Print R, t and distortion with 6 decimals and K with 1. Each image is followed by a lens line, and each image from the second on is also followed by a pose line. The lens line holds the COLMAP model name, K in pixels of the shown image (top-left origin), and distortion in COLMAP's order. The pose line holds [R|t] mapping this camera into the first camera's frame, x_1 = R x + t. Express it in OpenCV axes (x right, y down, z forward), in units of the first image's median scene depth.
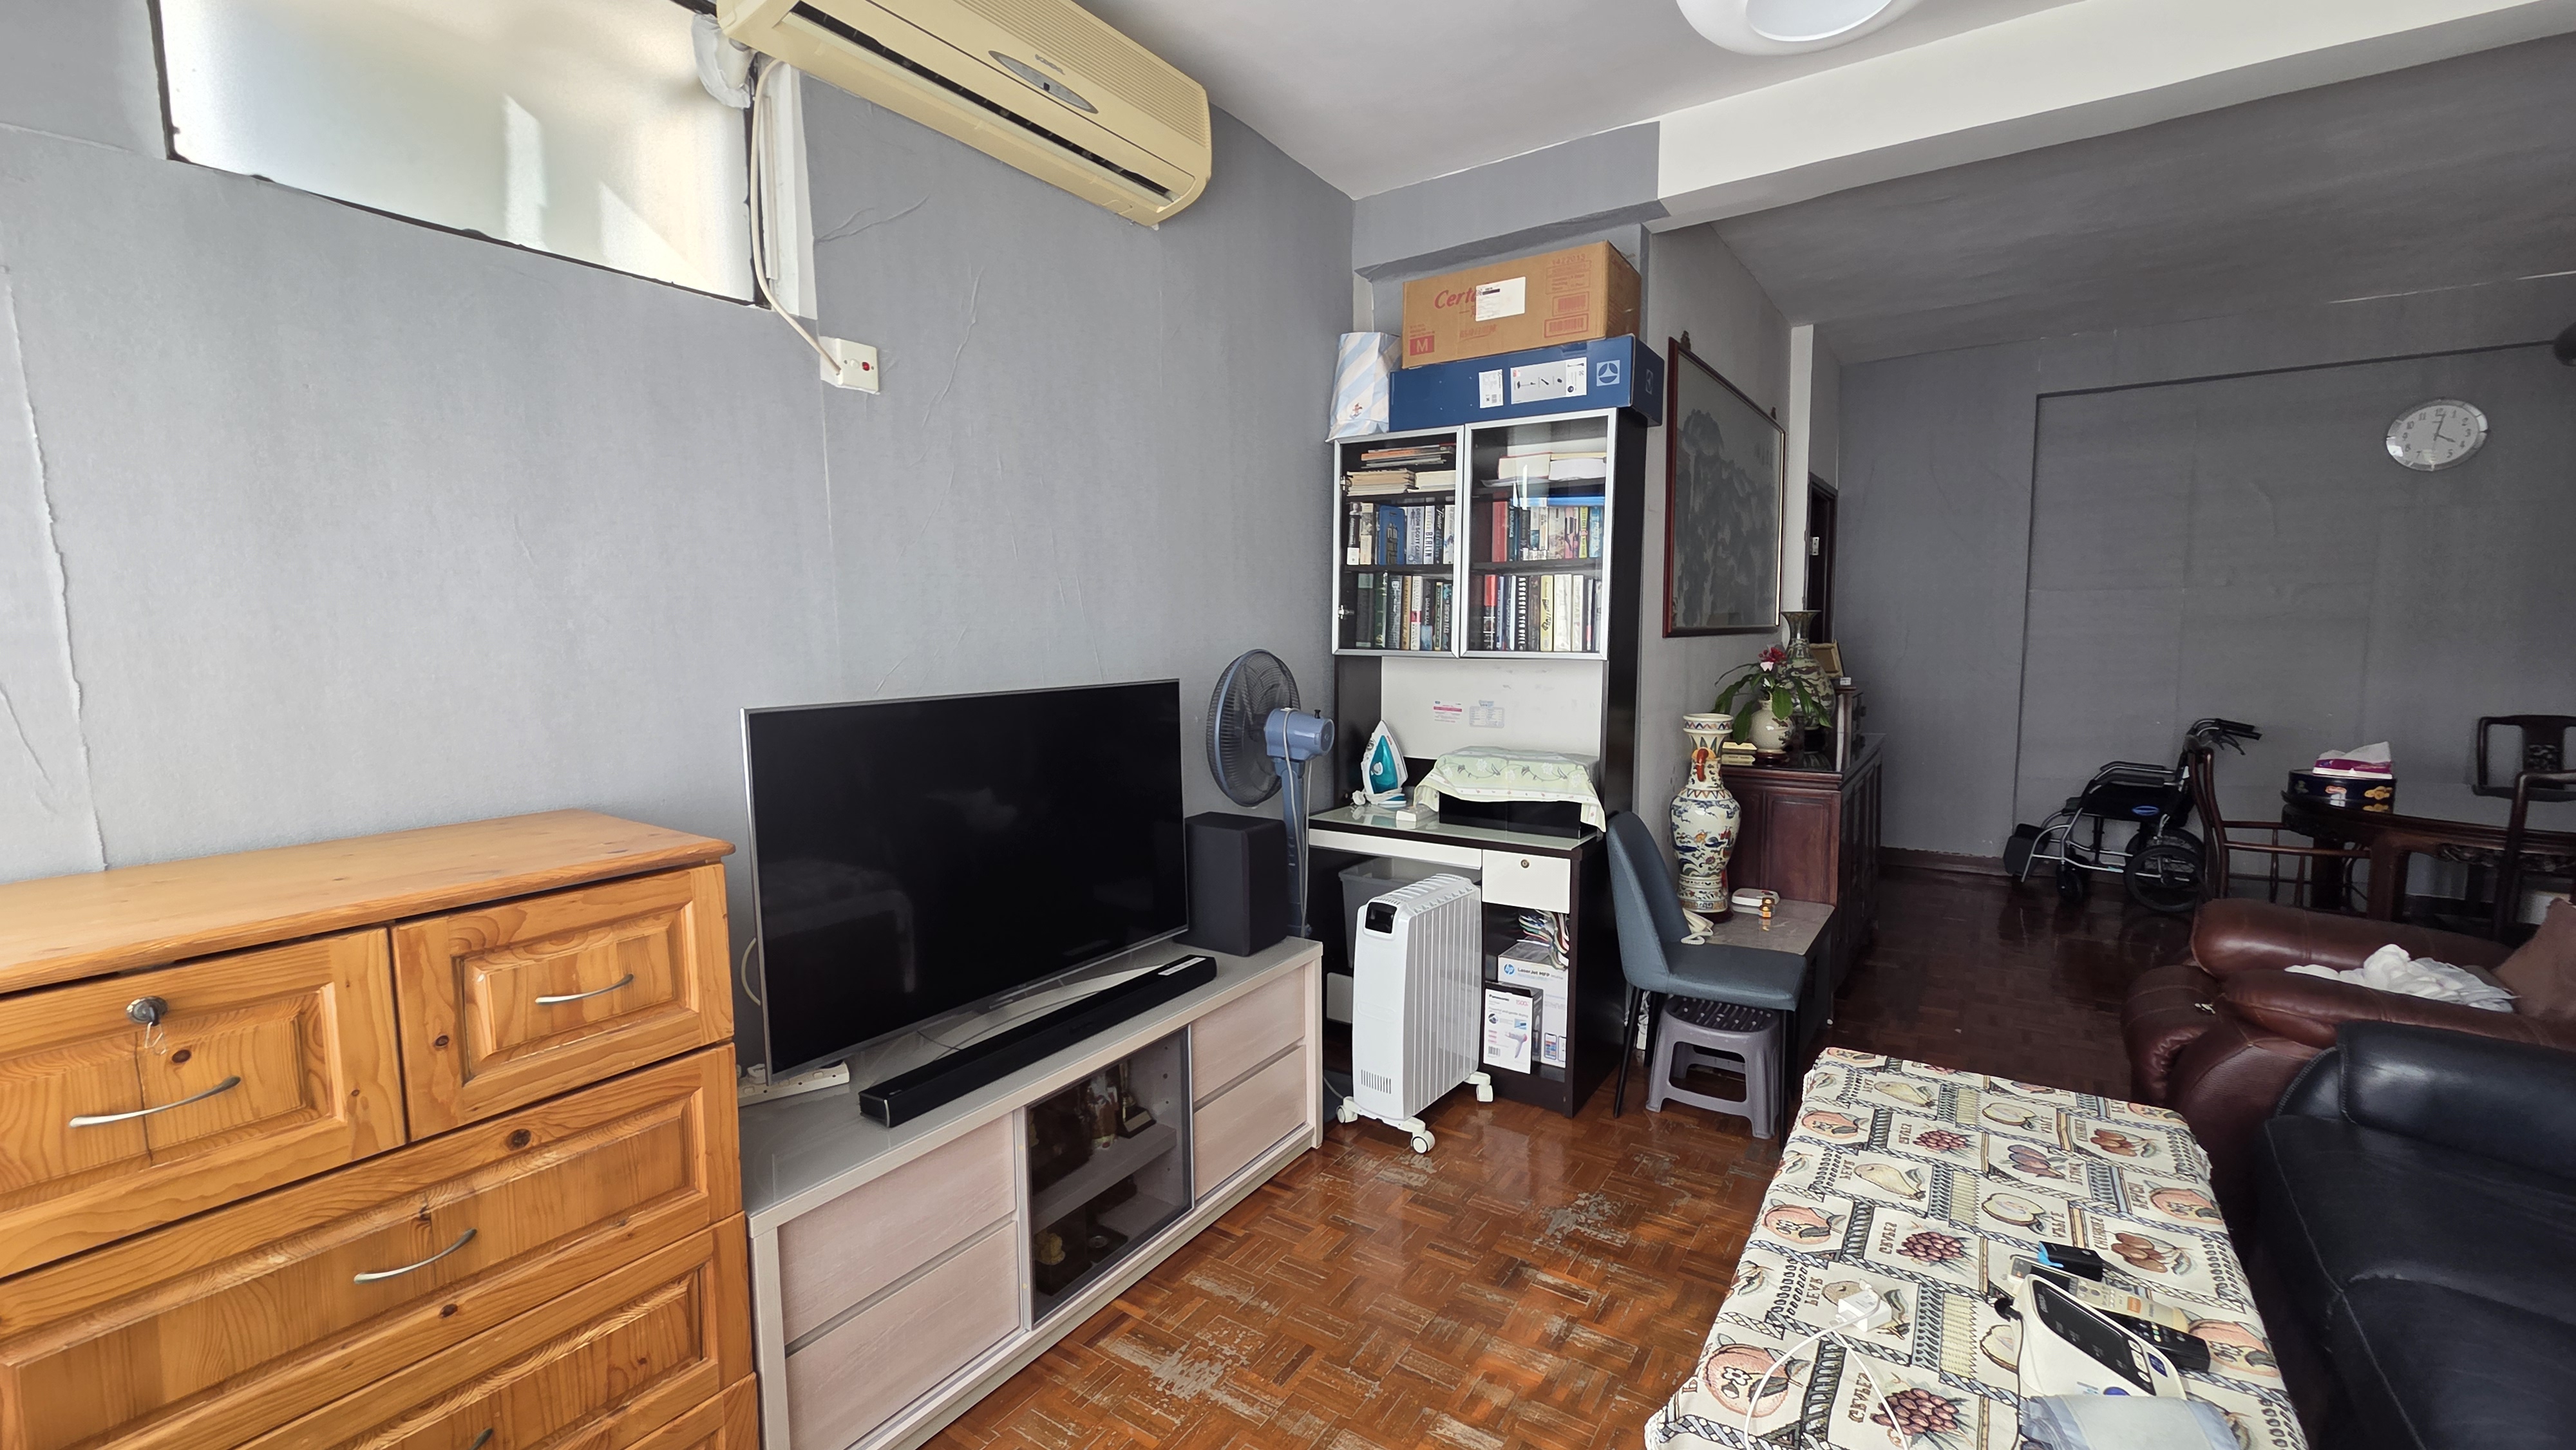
lens RADIAL K [[1058.6, 0, 1284.1], [0, 1058.6, 735.7], [0, 0, 1]] dist [0.001824, 0.000092]
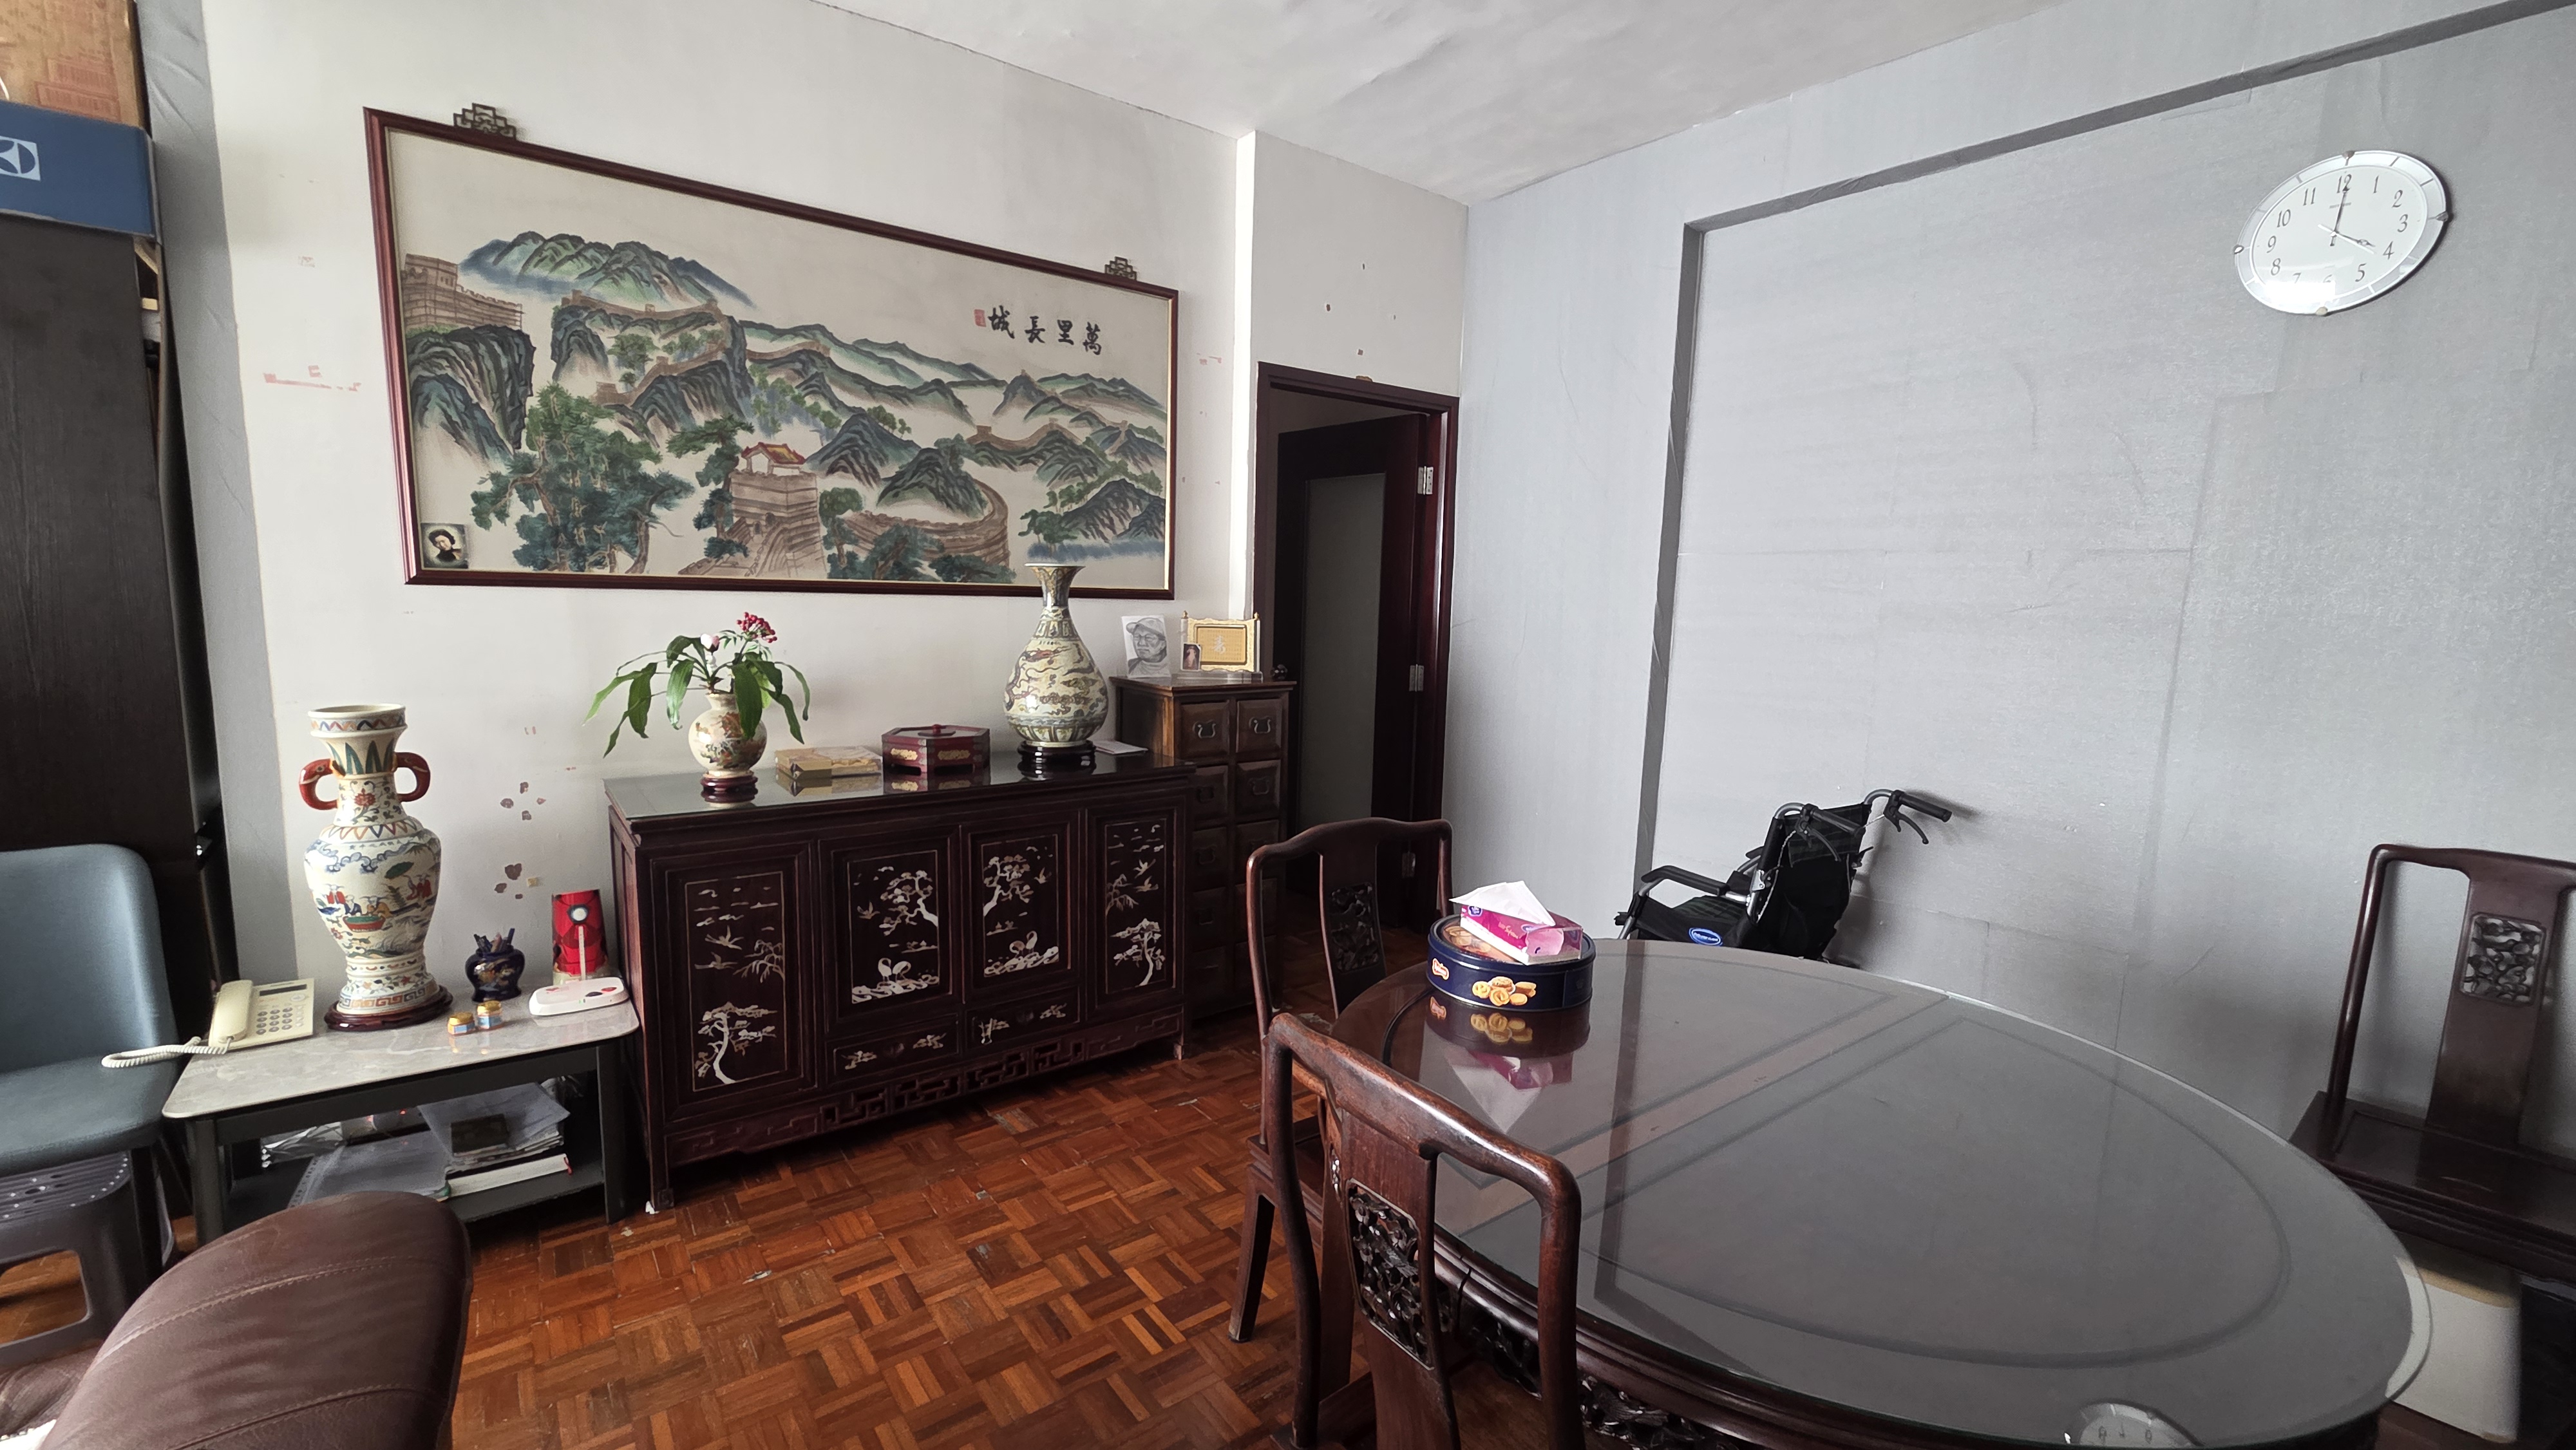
lens RADIAL K [[1058.6, 0, 1284.1], [0, 1058.6, 735.7], [0, 0, 1]] dist [0.001824, 0.000092]
pose [[0.951092, 0.080213, -0.298311, 2.254049], [-0.070458, 0.996573, 0.043329, -0.142254], [0.300764, -0.020191, 0.953485, 1.151066]]
